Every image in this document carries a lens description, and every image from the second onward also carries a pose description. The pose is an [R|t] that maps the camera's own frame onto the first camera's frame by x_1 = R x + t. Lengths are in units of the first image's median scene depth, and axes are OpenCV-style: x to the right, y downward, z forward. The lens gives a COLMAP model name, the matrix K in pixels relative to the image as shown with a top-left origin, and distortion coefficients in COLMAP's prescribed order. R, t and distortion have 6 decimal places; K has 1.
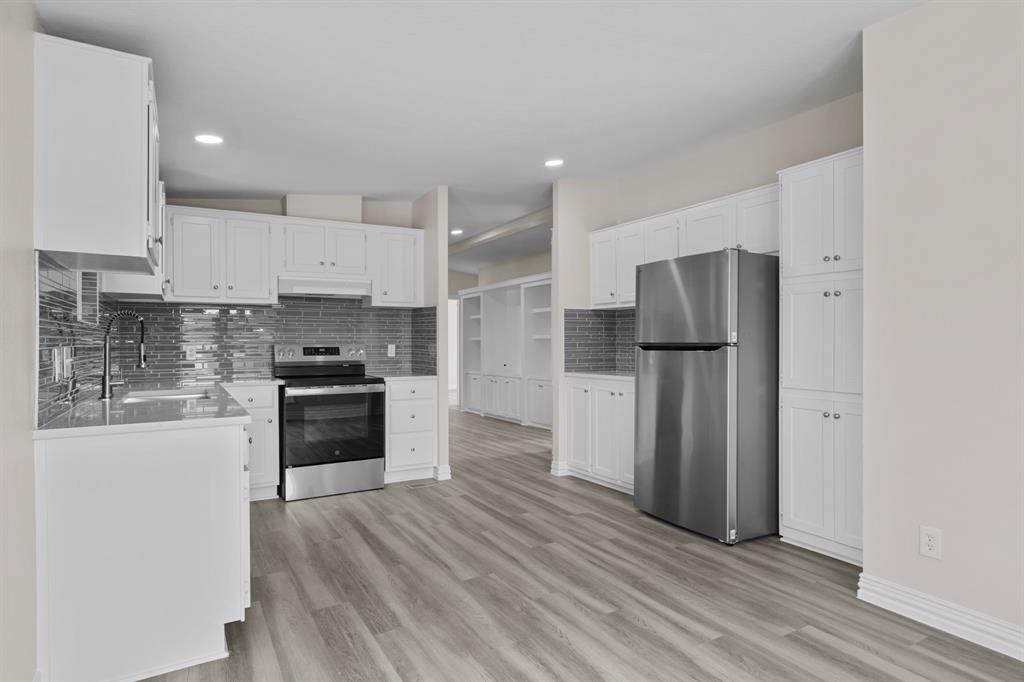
lens RADIAL K [[573.8, 0, 512.0], [0, 573.8, 341.0], [0, 0, 1]] dist [0.002019, 0.000285]
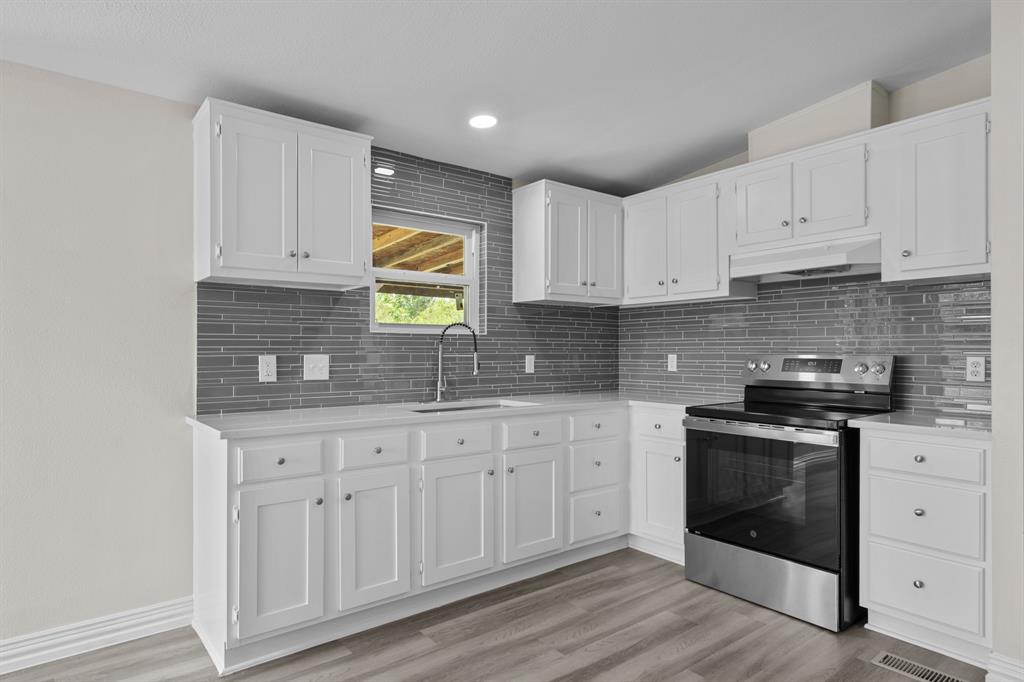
lens RADIAL K [[581.0, 0, 509.1], [0, 581.0, 348.2], [0, 0, 1]] dist [0.003840, 0.000307]
pose [[0.138108, 0.001580, -0.990416, 0.256259], [0.002357, 0.999995, 0.001924, -0.002572], [0.990414, -0.002600, 0.138103, 0.633524]]
